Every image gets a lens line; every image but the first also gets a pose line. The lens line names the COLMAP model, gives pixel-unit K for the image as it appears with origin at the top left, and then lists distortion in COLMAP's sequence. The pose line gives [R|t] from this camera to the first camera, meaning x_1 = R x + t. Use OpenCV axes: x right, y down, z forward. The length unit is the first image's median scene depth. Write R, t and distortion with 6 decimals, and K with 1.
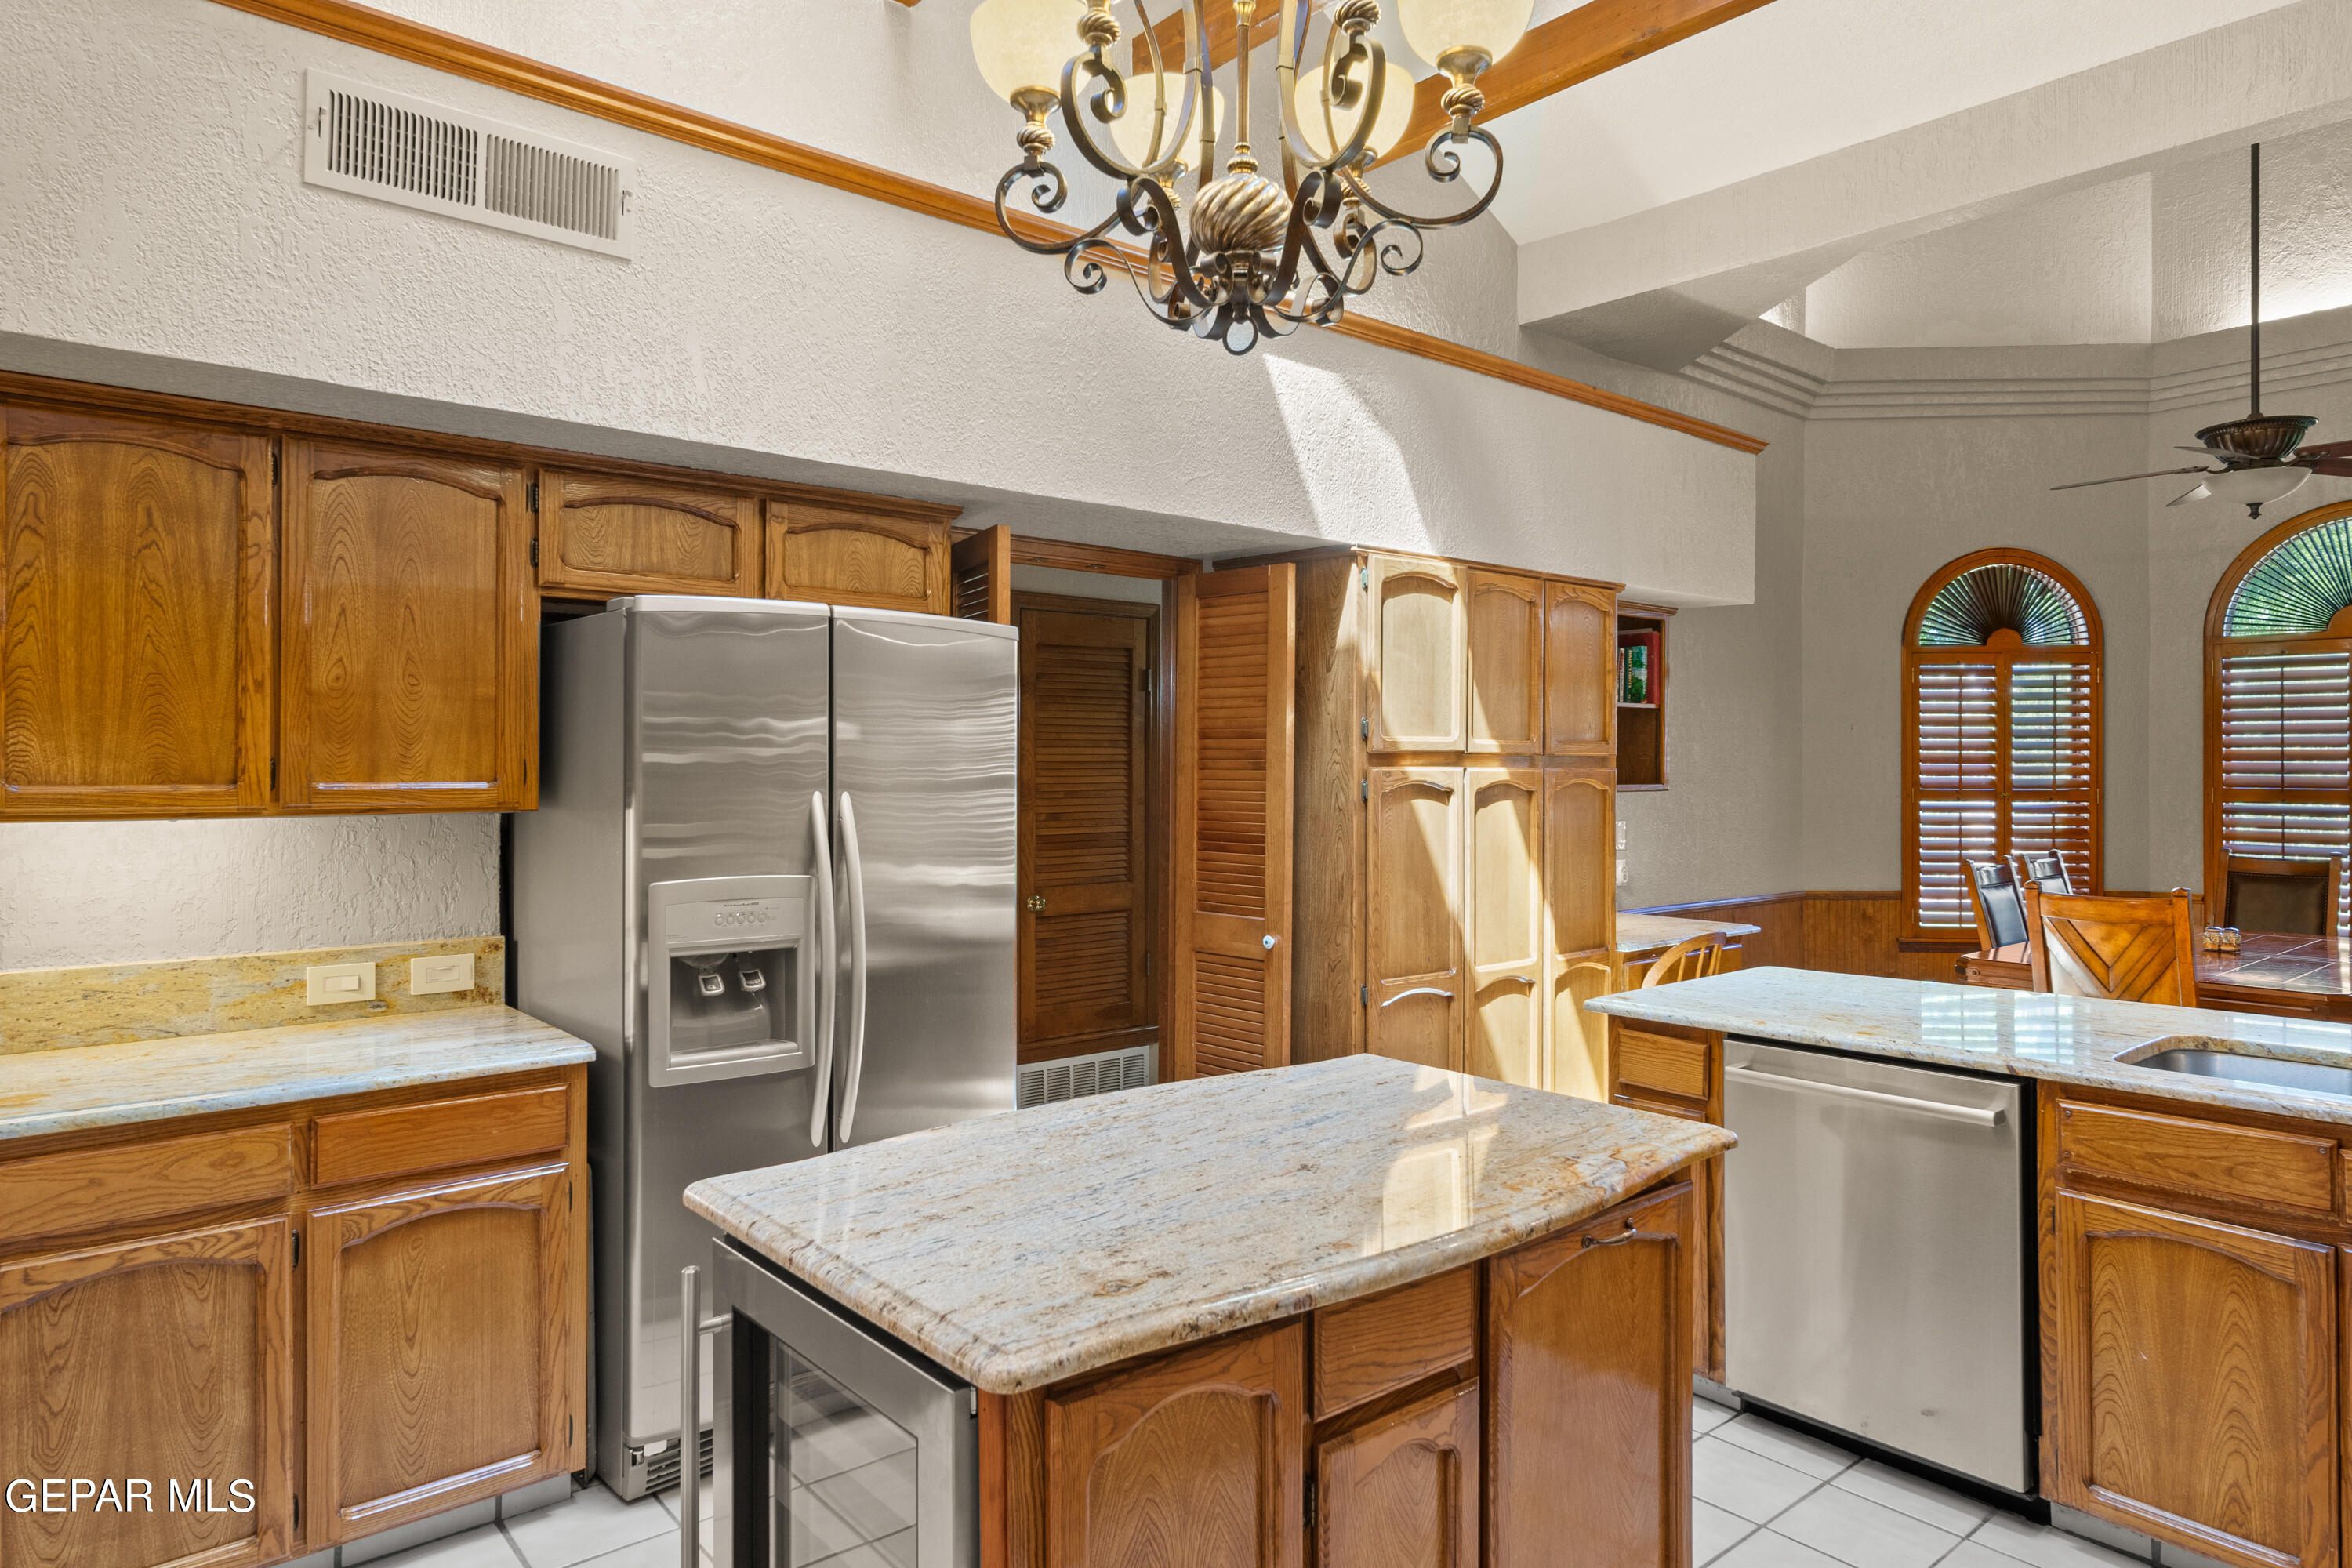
lens RADIAL K [[1412.8, 0, 1175.9], [0, 1412.8, 764.6], [0, 0, 1]] dist [0.016869, 0.000169]
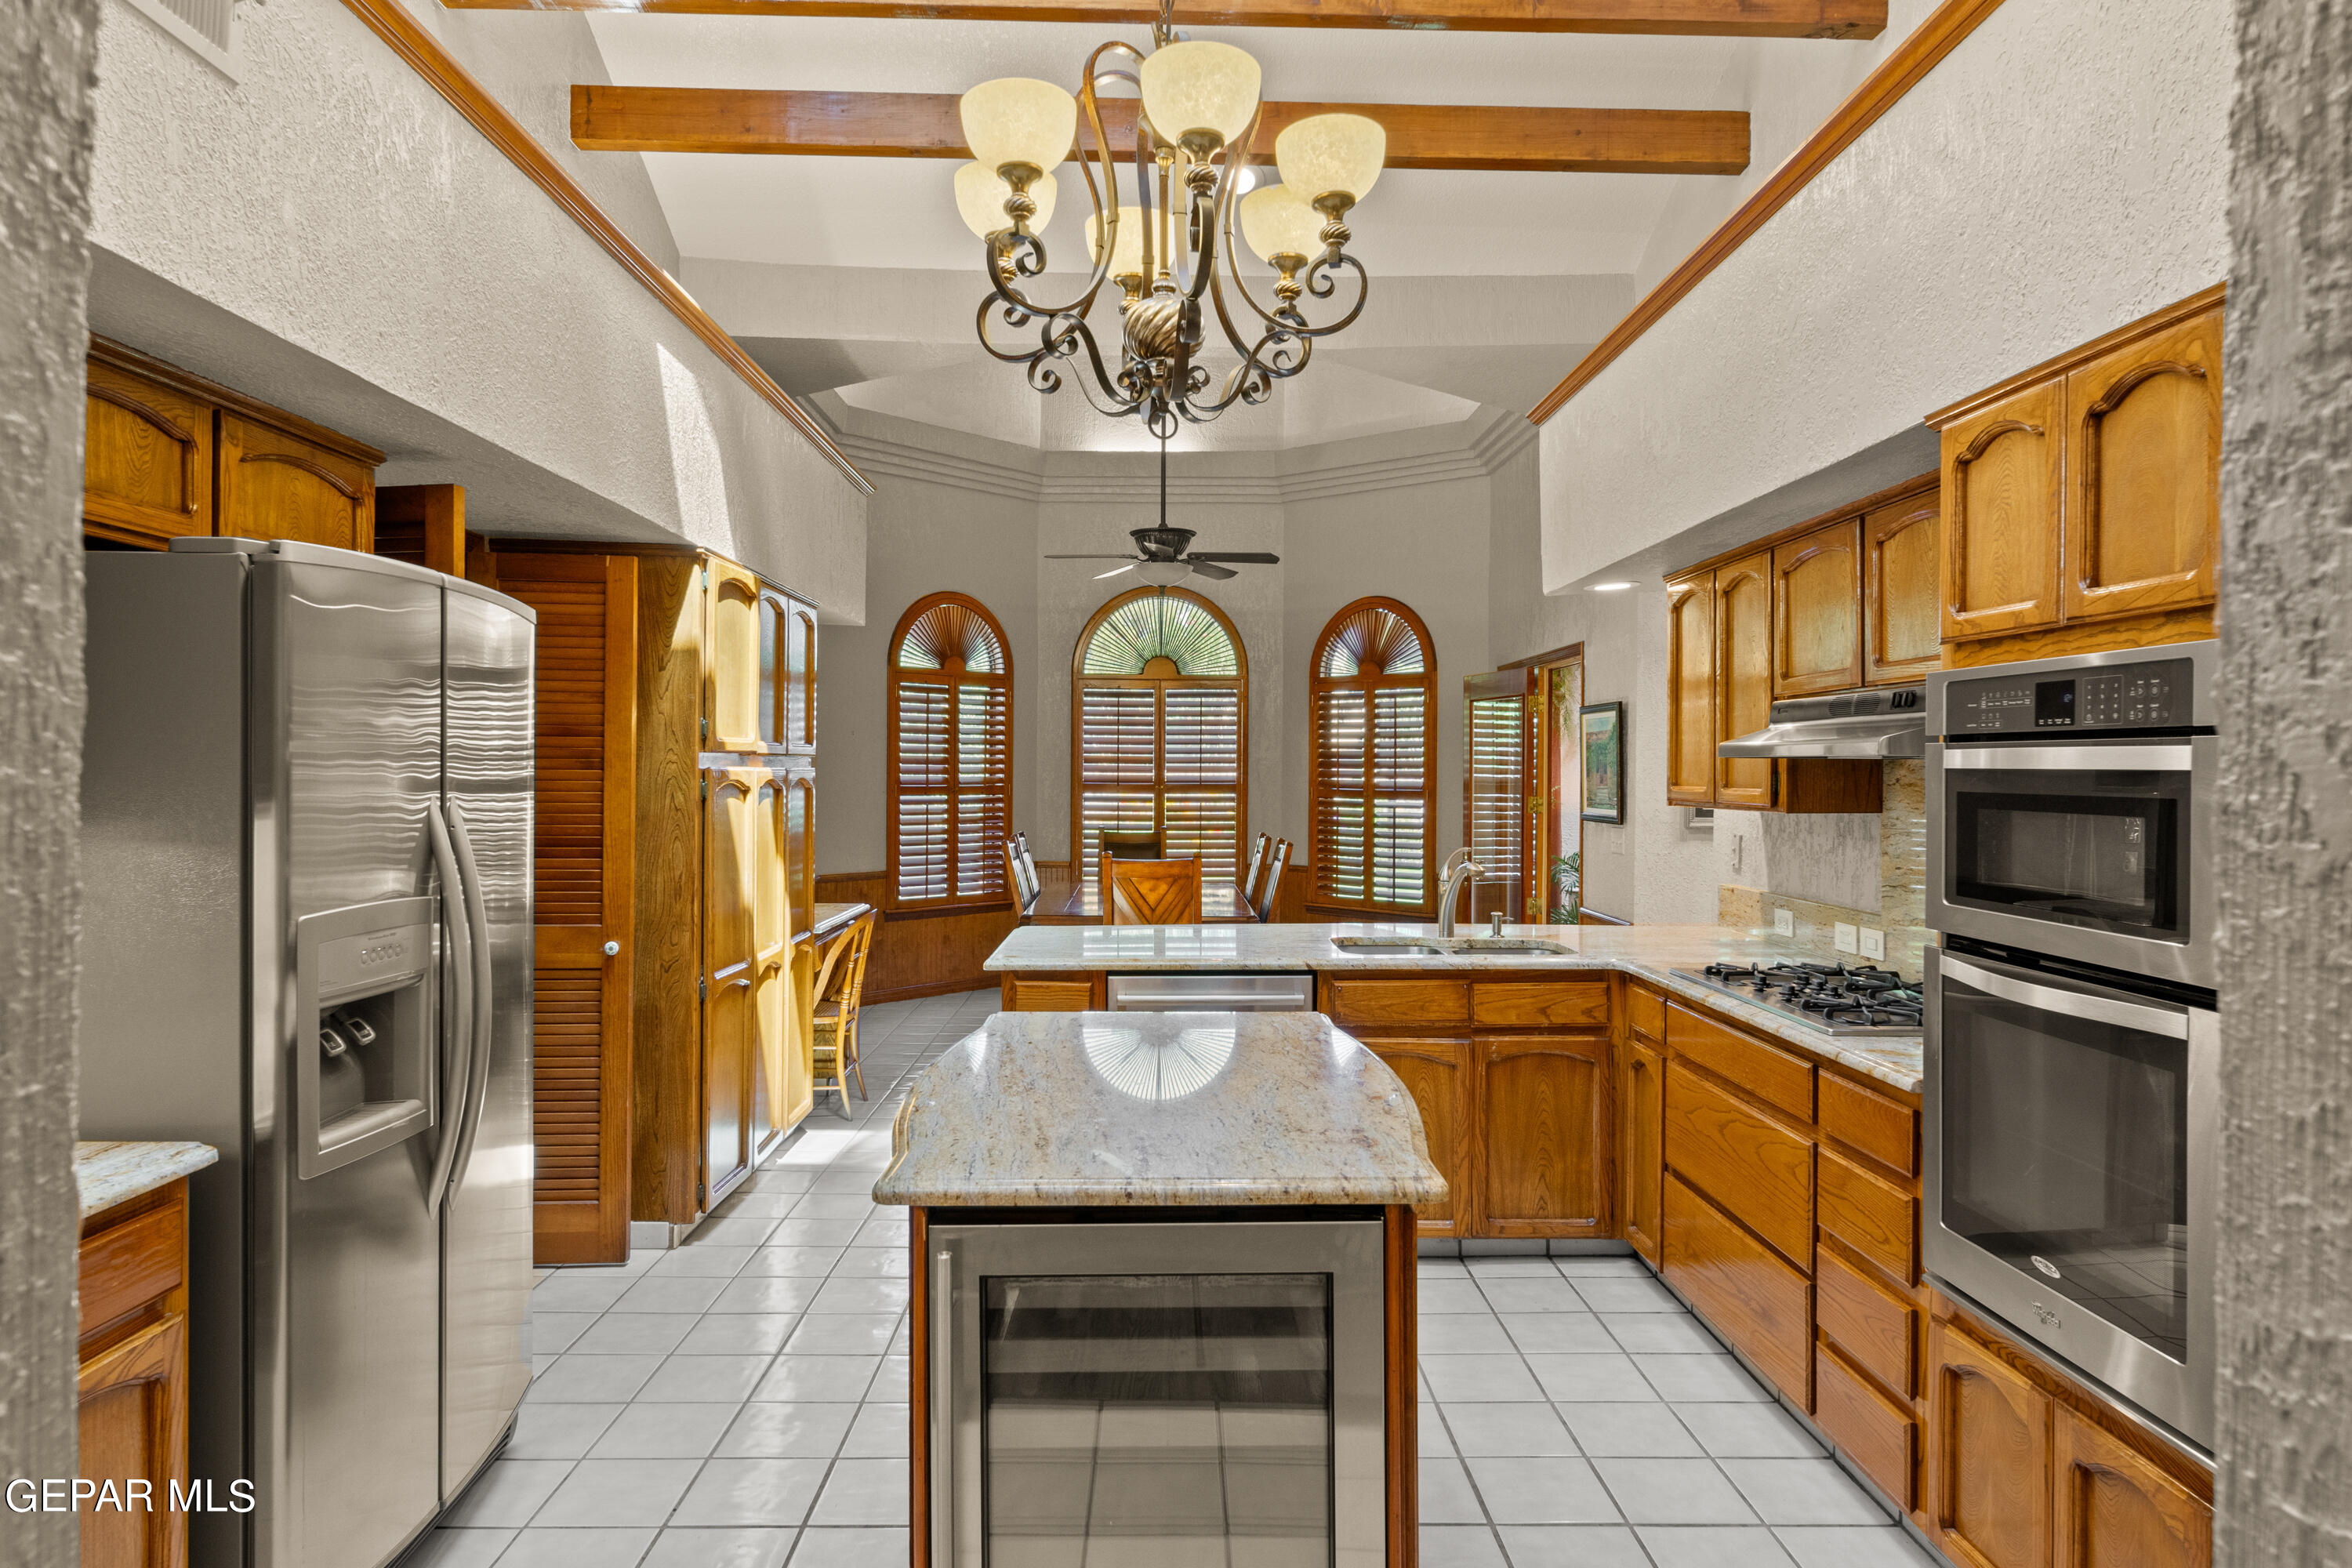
lens RADIAL K [[1417.6, 0, 1176.0], [0, 1417.6, 784.0], [0, 0, 1]] dist [-0.000764, 0.051758]
pose [[0.640263, -0.007067, 0.768123, -0.413516], [-0.003816, 0.999916, 0.012381, 0.000071], [-0.768146, -0.010858, 0.640182, 0.083944]]
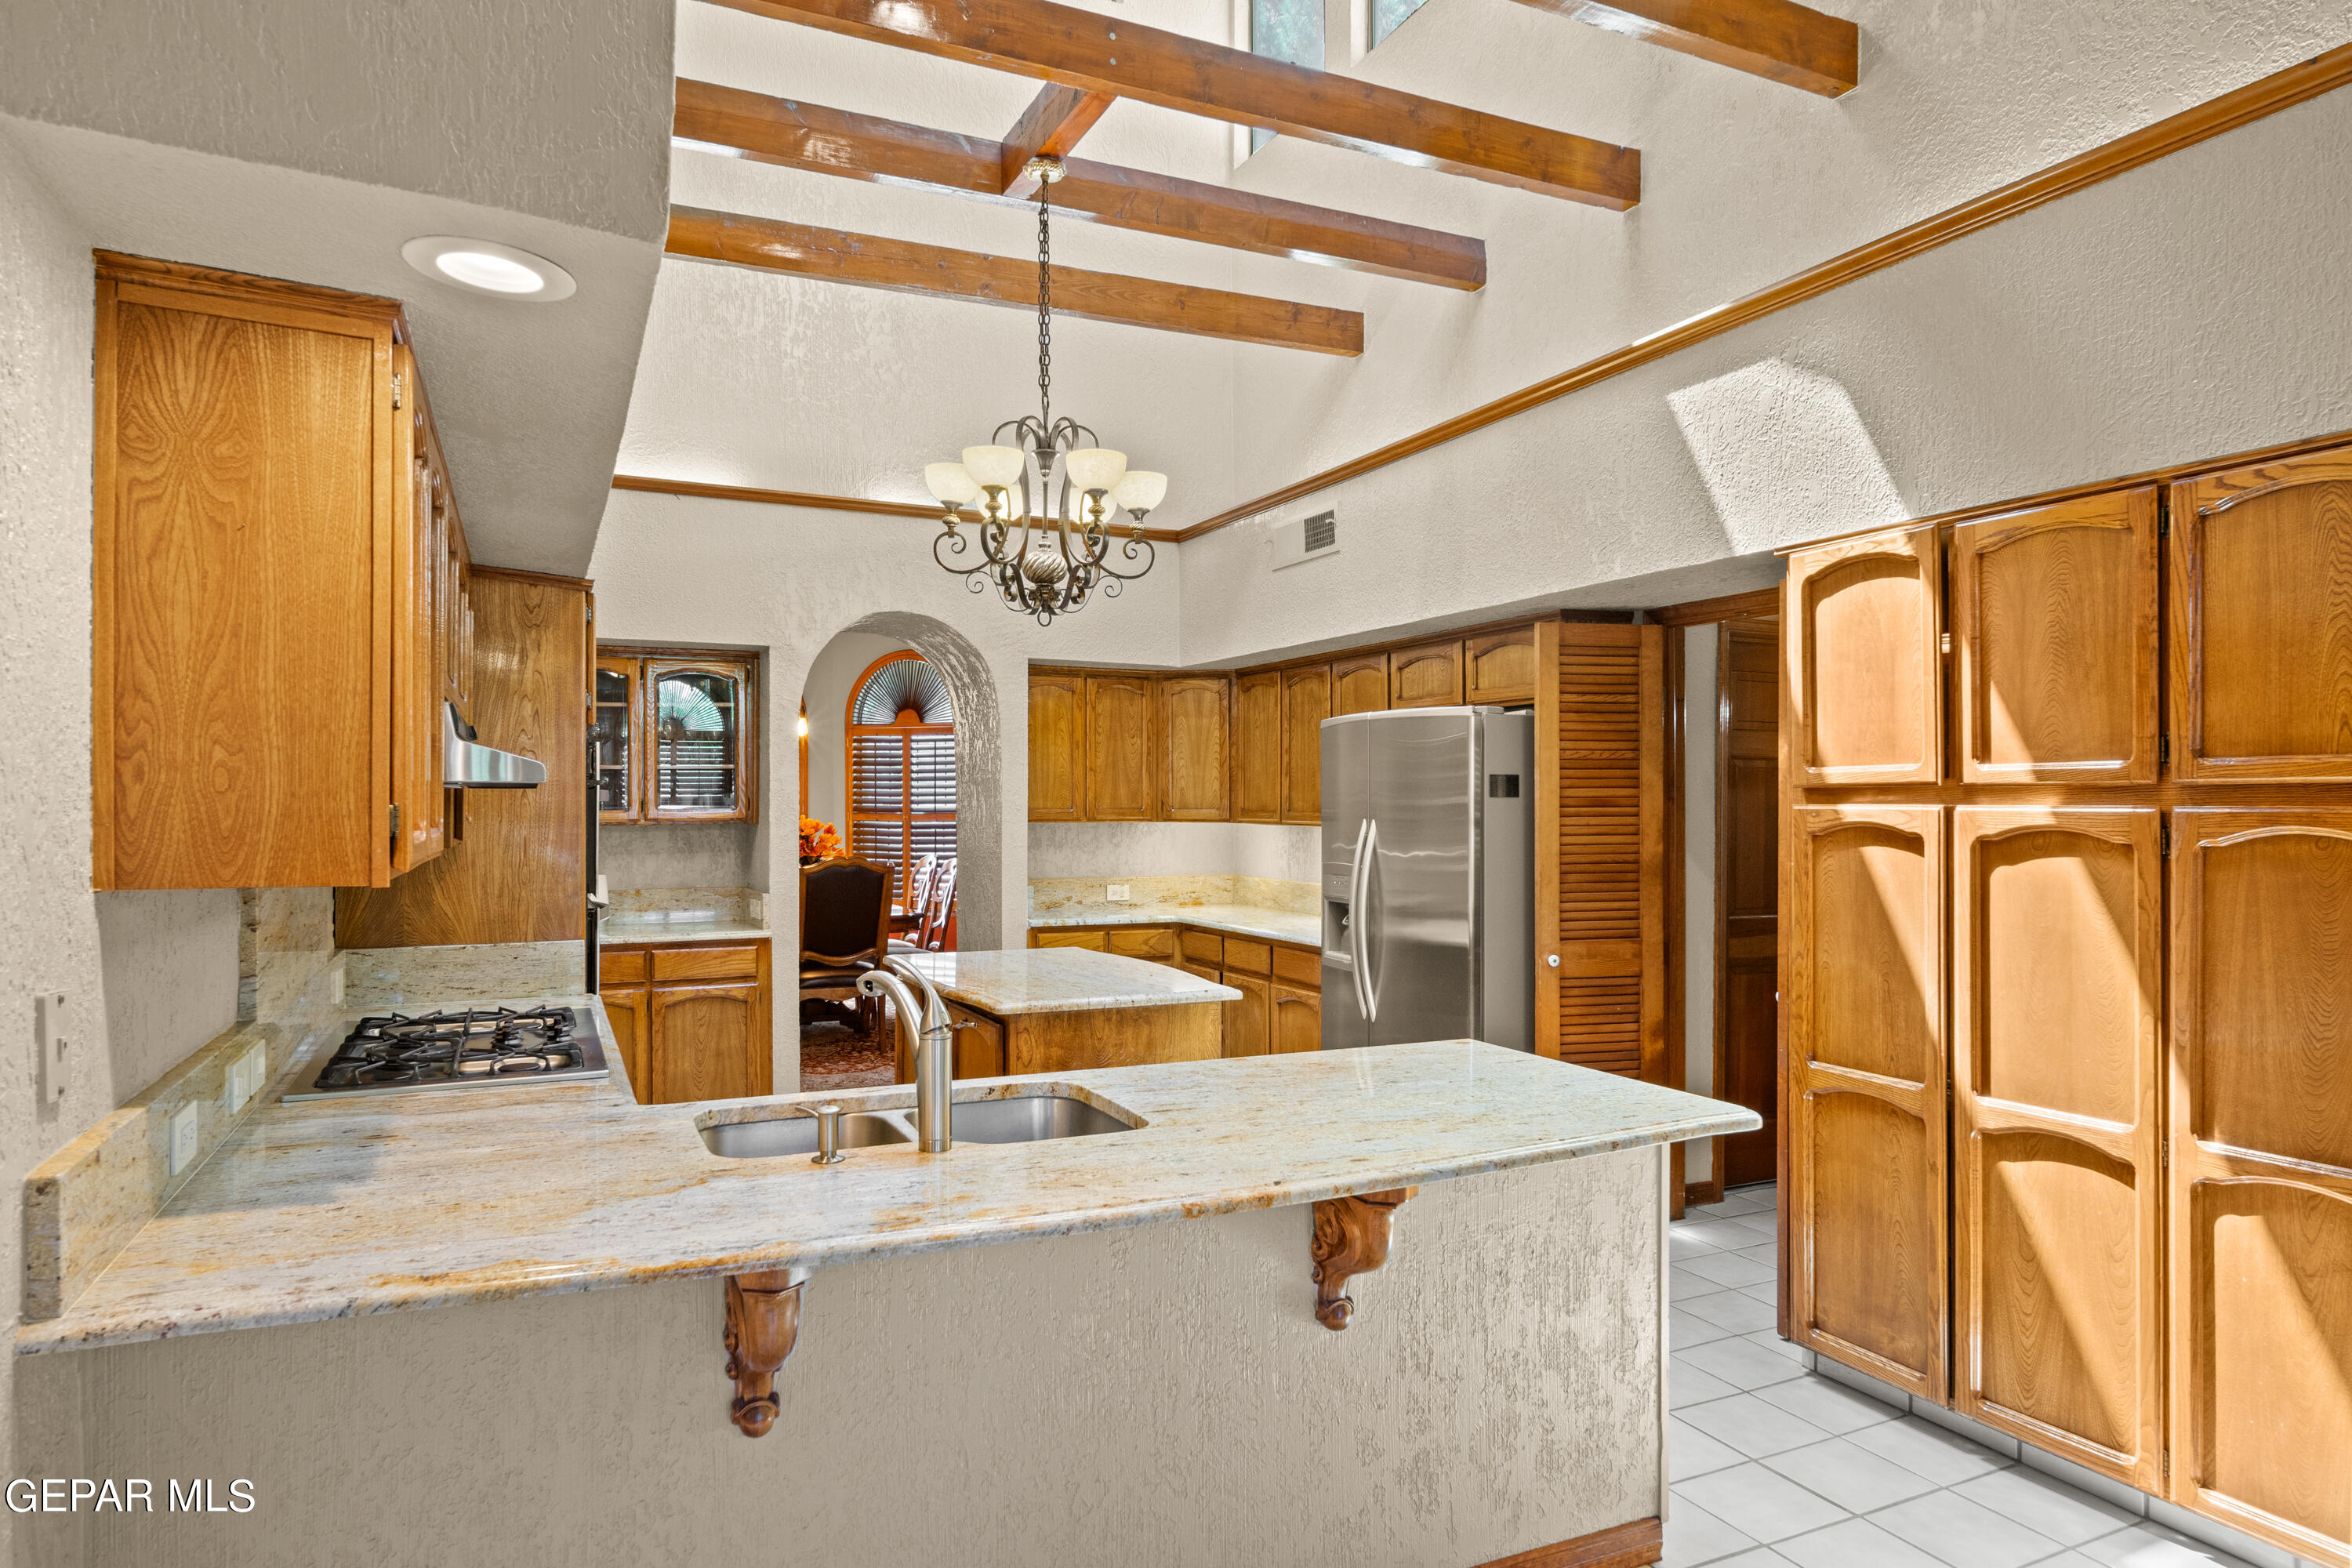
lens RADIAL K [[1388.5, 0, 1174.0], [0, 1388.5, 815.9], [0, 0, 1]] dist [0.003275, 0.001339]
pose [[-0.268169, 0.006397, -0.963351, 0.992871], [-0.000056, 0.999978, 0.006656, 0.002396], [0.963372, 0.001838, -0.268162, 0.824982]]
